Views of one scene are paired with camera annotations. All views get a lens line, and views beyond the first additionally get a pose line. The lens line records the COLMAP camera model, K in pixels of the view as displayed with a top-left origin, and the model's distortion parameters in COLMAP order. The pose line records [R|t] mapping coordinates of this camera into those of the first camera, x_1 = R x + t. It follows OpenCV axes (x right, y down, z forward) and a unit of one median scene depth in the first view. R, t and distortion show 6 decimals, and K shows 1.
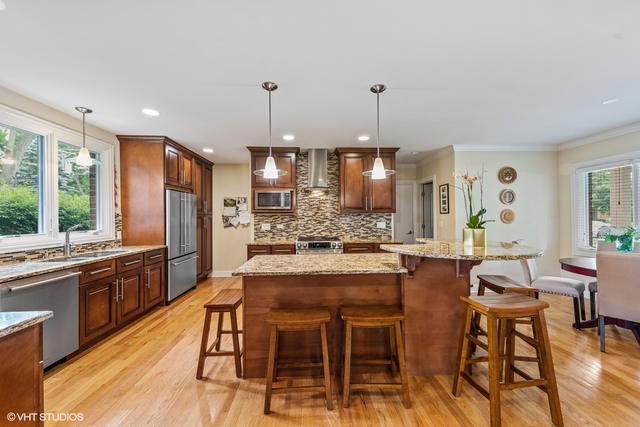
lens RADIAL K [[250.6, 0, 322.7], [0, 250.6, 215.5], [0, 0, 1]] dist [0.006343, -0.001333]
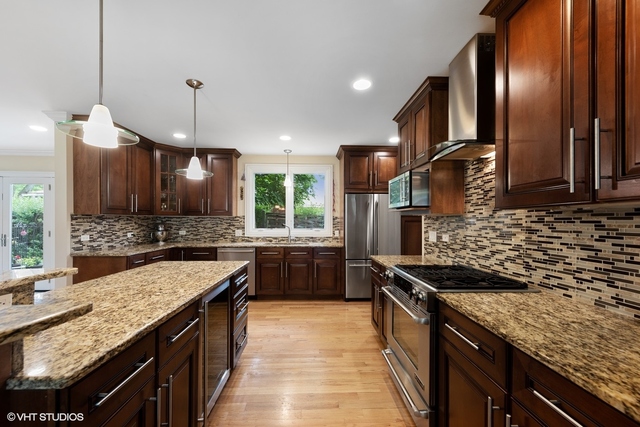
lens RADIAL K [[250.6, 0, 319.9], [0, 250.6, 220.3], [0, 0, 1]] dist [0.006343, -0.001333]
pose [[-0.015876, 0.004279, -0.999865, 0.368038], [-0.003456, 0.999985, 0.004335, 0.004613], [0.999868, 0.003524, -0.015861, 0.733988]]
